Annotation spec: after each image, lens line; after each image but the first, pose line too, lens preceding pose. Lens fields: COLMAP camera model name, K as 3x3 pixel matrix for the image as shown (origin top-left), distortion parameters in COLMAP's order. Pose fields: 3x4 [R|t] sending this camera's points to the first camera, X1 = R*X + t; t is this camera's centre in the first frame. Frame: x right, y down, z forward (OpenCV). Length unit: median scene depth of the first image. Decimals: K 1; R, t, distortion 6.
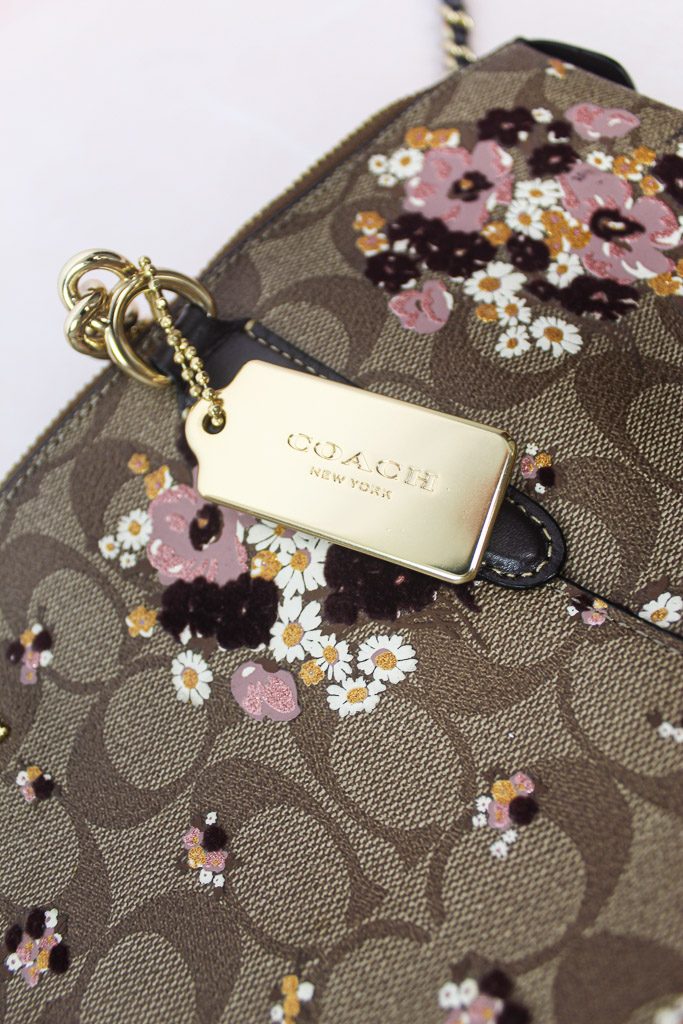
lens RADIAL K [[844.5, 0, 341.5], [0, 844.5, 512.0], [0, 0, 1]] dist [-0.124717, -0.002271]
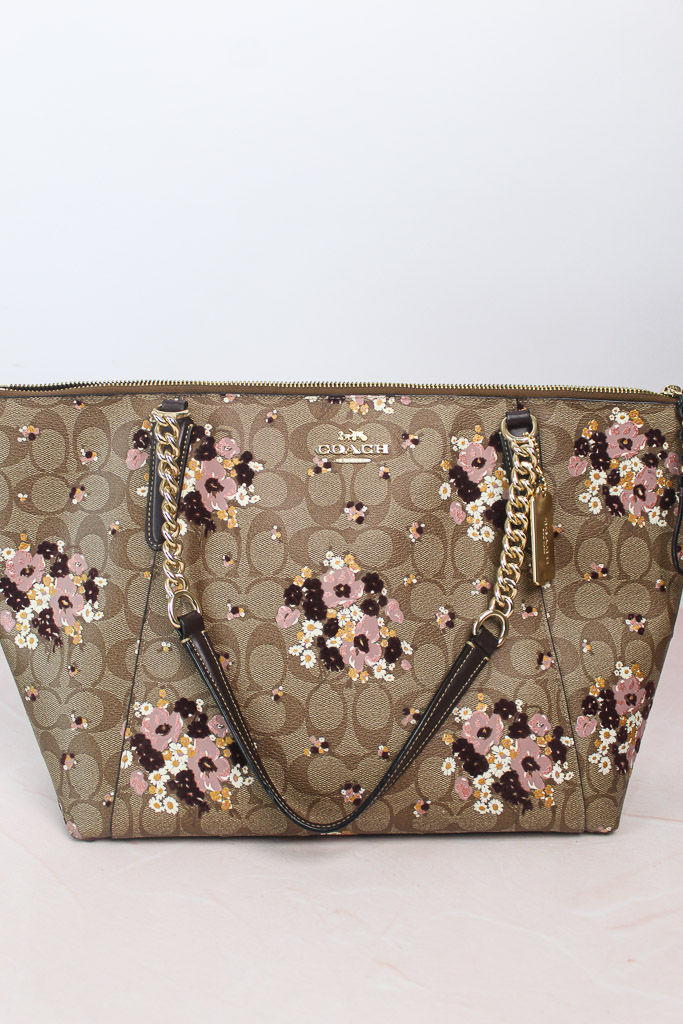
lens RADIAL K [[844.5, 0, 341.5], [0, 844.5, 512.0], [0, 0, 1]] dist [-0.124717, -0.002271]
pose [[0.720664, 0.670402, 0.176647, -1.003349], [-0.651850, 0.568463, 0.501938, -1.174781], [0.236082, -0.476876, 0.846673, -1.994504]]
